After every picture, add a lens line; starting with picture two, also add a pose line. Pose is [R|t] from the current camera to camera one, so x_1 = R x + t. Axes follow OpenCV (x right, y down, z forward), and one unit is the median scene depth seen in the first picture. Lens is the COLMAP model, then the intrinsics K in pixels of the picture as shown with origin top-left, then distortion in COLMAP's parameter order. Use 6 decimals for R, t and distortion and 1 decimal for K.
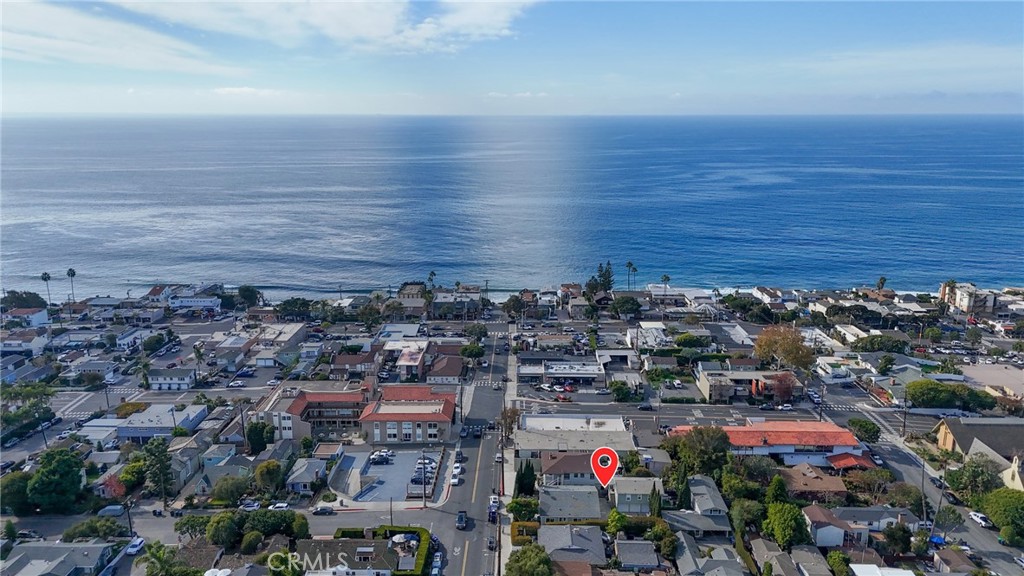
lens RADIAL K [[750.6, 0, 515.9], [0, 750.6, 287.0], [0, 0, 1]] dist [0.077827, -0.068725]
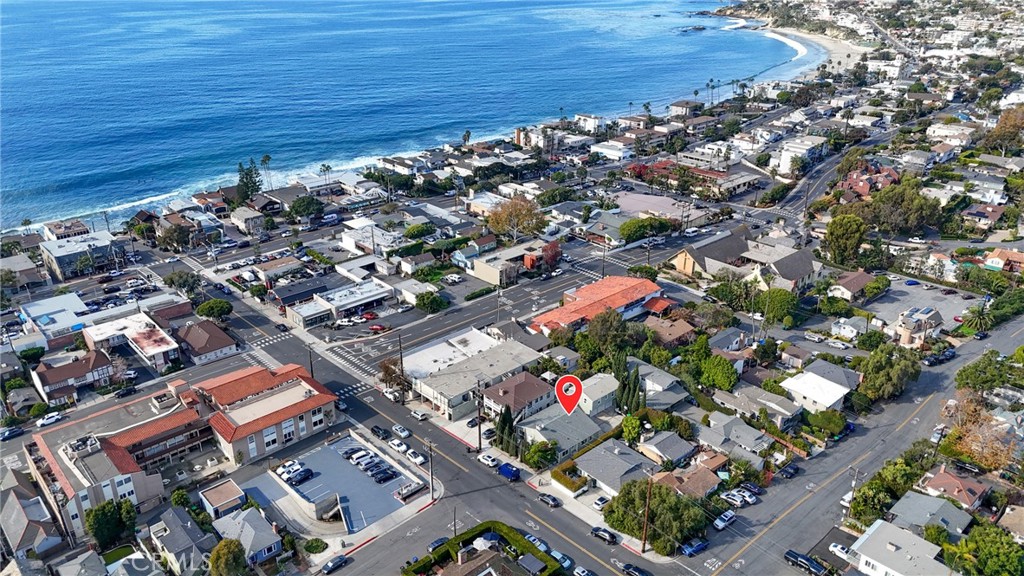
lens RADIAL K [[750.6, 0, 515.9], [0, 750.6, 287.0], [0, 0, 1]] dist [0.077827, -0.068725]
pose [[0.729437, -0.277422, 0.625267, -0.348248], [0.150556, 0.956765, 0.248864, -0.094345], [-0.667274, -0.087393, 0.739667, 0.213640]]
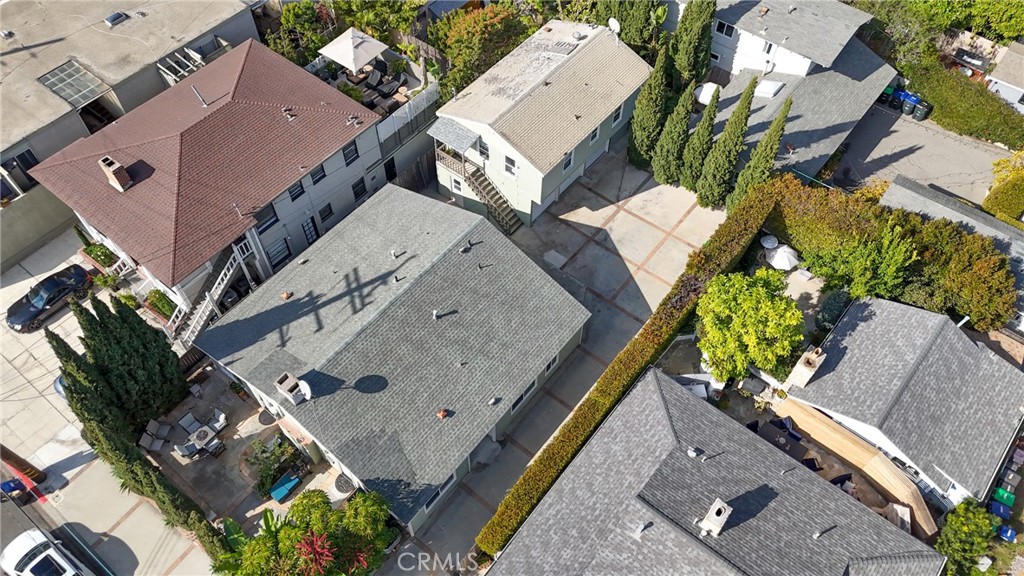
lens RADIAL K [[750.6, 0, 515.9], [0, 750.6, 287.0], [0, 0, 1]] dist [0.077827, -0.068725]
pose [[0.615835, -0.645889, 0.451193, 0.001128], [0.174926, 0.670466, 0.721024, 0.082497], [-0.768211, -0.365106, 0.525879, 0.566123]]
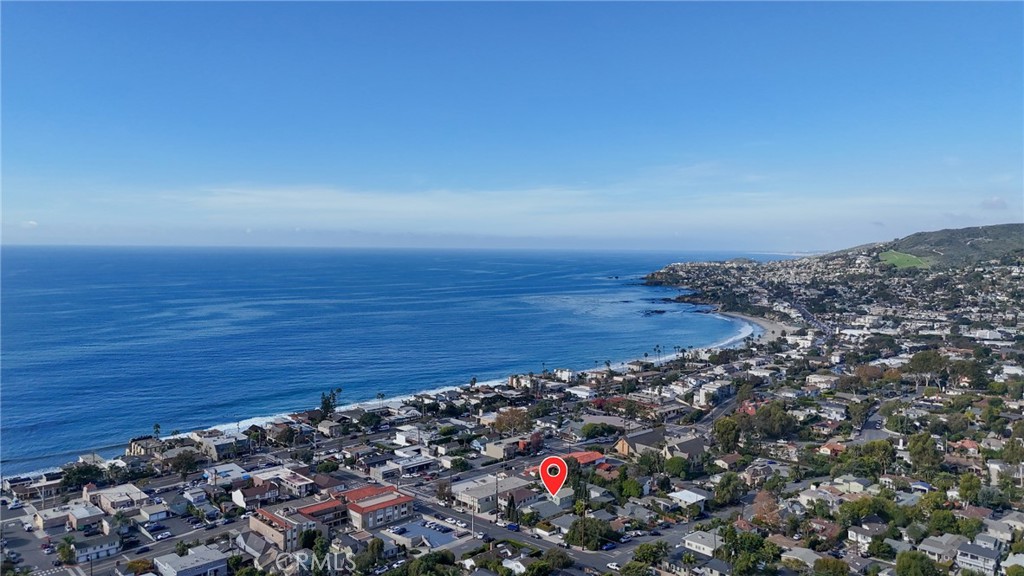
lens RADIAL K [[750.6, 0, 515.9], [0, 750.6, 287.0], [0, 0, 1]] dist [0.077827, -0.068725]
pose [[0.717869, -0.034886, 0.695304, -0.771883], [0.150026, 0.983029, -0.105573, -0.034015], [-0.679821, 0.180102, 0.710920, -0.203430]]
